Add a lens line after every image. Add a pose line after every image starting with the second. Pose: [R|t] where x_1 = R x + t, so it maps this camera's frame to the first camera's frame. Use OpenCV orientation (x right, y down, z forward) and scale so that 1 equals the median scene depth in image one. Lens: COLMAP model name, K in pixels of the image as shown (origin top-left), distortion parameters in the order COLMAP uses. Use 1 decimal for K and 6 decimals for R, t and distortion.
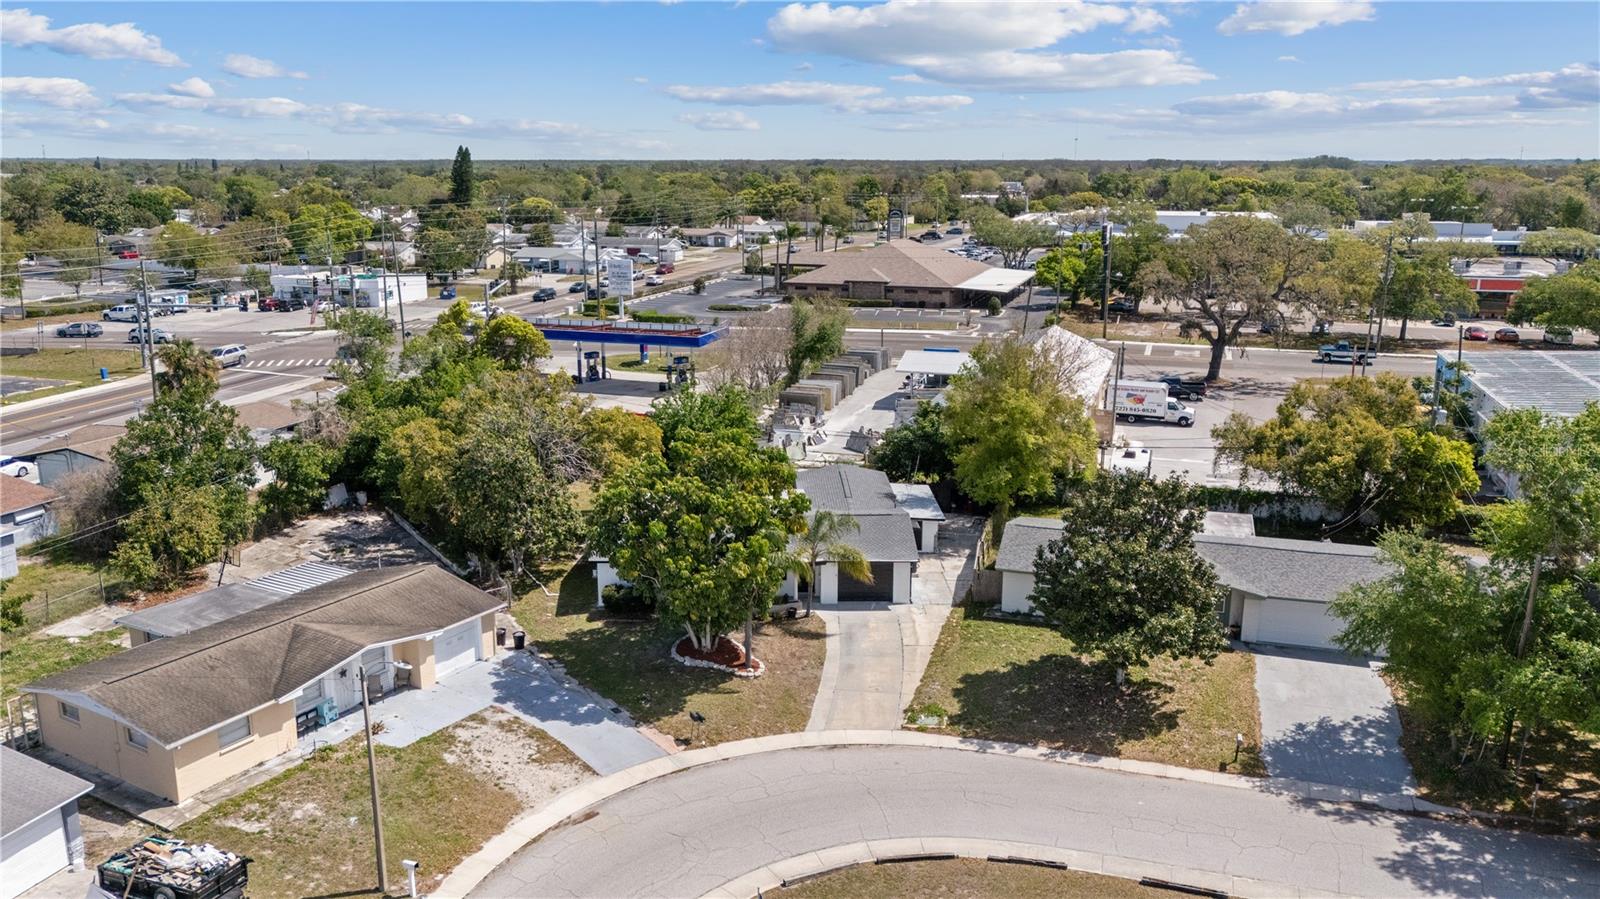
lens RADIAL K [[1231.6, 0, 800.0], [0, 1231.6, 449.5], [0, 0, 1]] dist [0.008430, 0.009997]
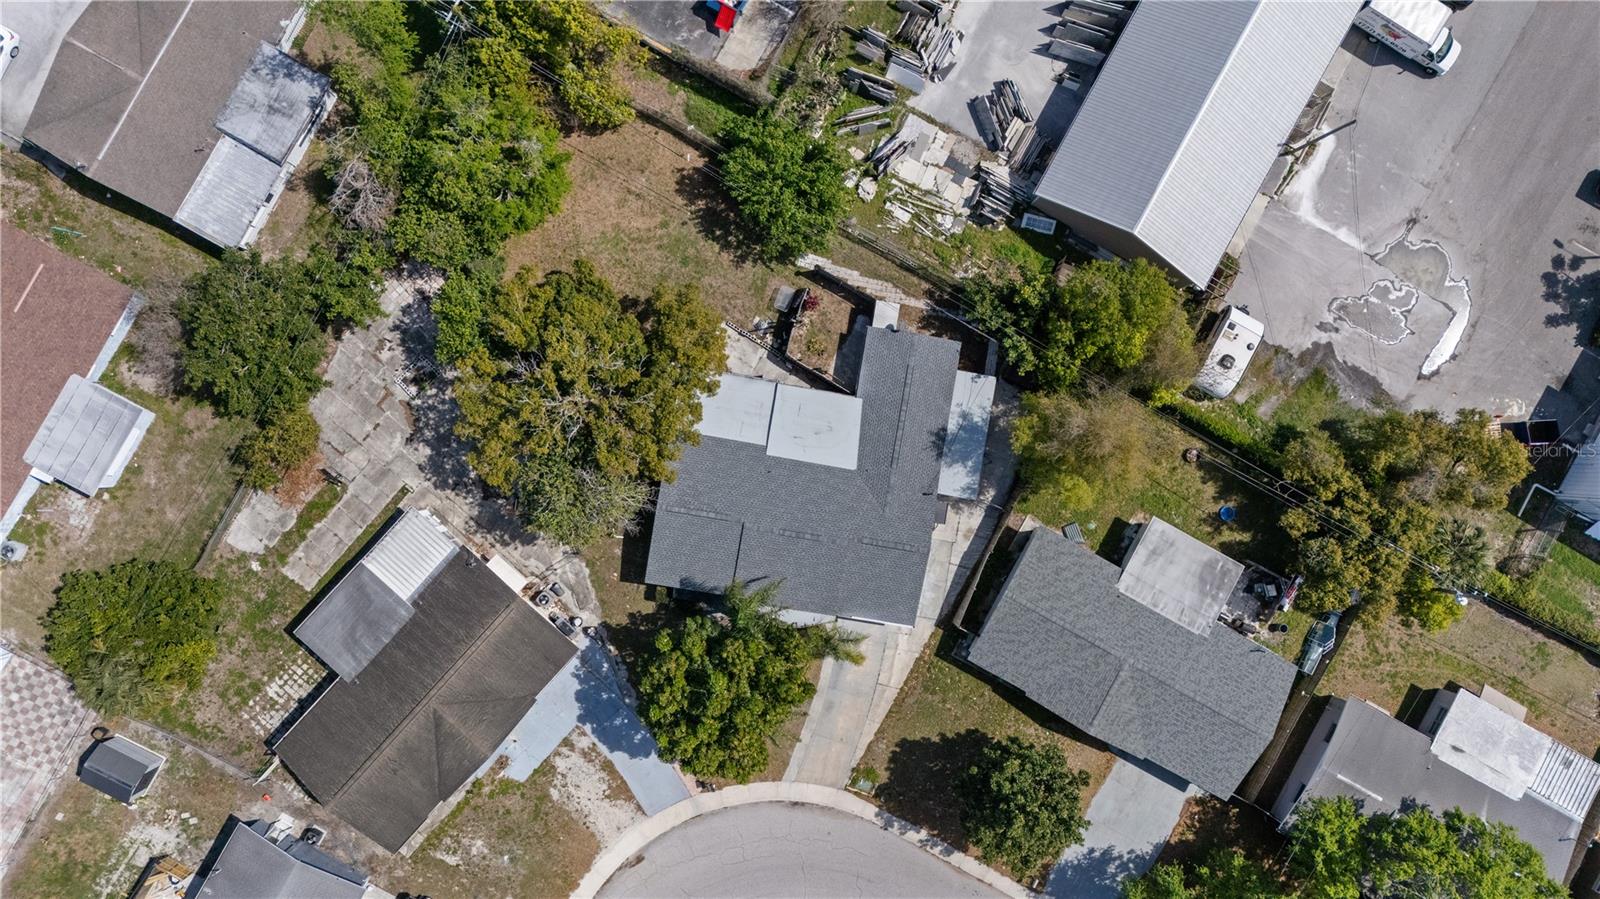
lens RADIAL K [[1201.9, 0, 800.0], [0, 1201.9, 449.5], [0, 0, 1]] dist [-0.016251, 0.056303]
pose [[0.979877, 0.193482, 0.049052, -0.118668], [-0.092463, 0.222200, 0.970607, -1.232605], [0.176895, -0.955611, 0.235619, 0.987108]]
